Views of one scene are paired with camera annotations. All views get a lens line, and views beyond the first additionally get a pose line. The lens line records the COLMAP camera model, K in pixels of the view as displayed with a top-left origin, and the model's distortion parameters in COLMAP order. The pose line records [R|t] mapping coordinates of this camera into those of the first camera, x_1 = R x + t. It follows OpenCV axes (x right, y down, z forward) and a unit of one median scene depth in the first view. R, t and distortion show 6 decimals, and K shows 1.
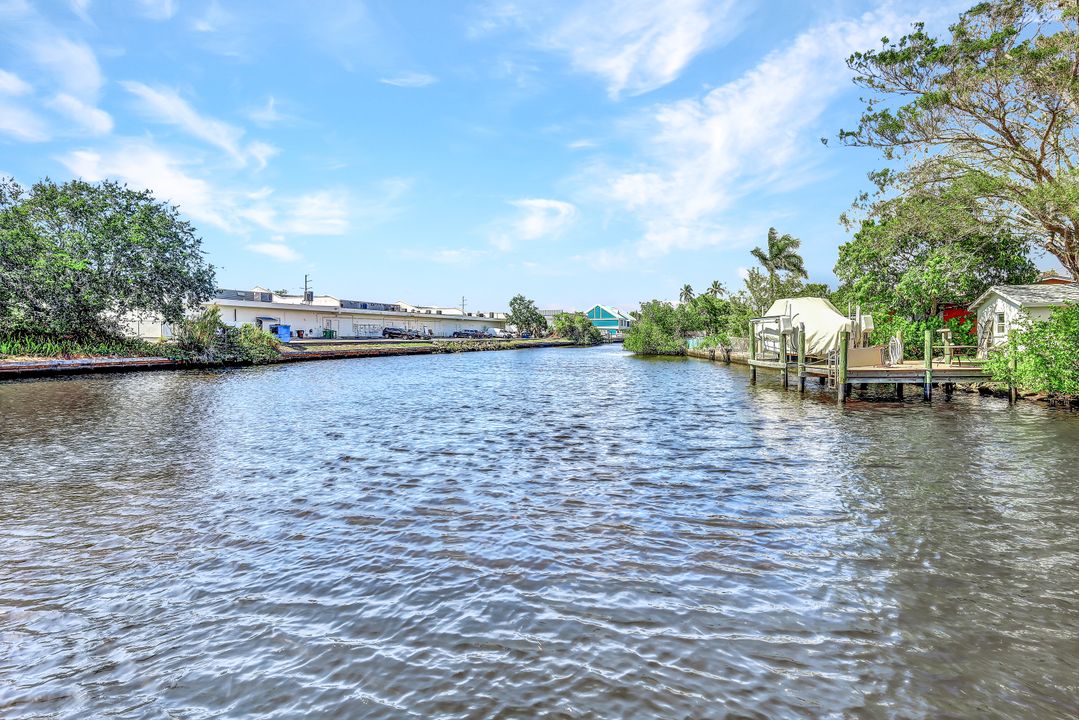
lens RADIAL K [[535.5, 0, 508.1], [0, 535.5, 345.5], [0, 0, 1]] dist [0.000414, -0.000286]
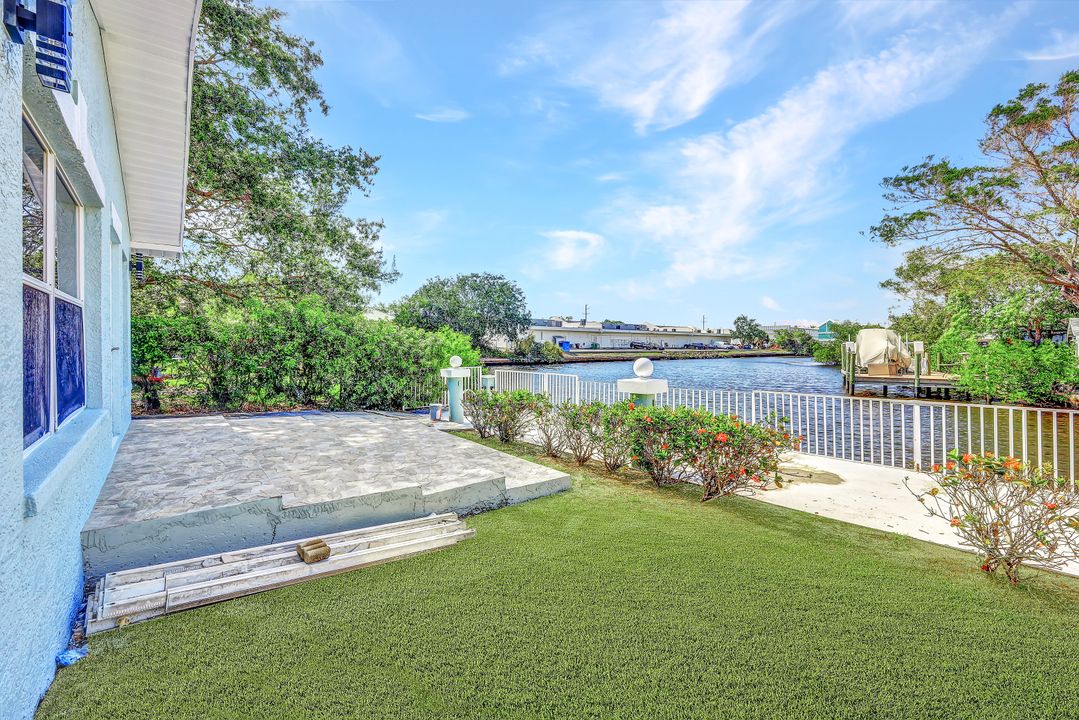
lens RADIAL K [[436.4, 0, 535.1], [0, 436.4, 346.9], [0, 0, 1]] dist [0.001134, 0.000055]
pose [[0.880703, 0.008822, -0.473587, 0.179794], [-0.014317, 0.999866, -0.008000, -0.008928], [0.473452, 0.013826, 0.880711, -0.323768]]
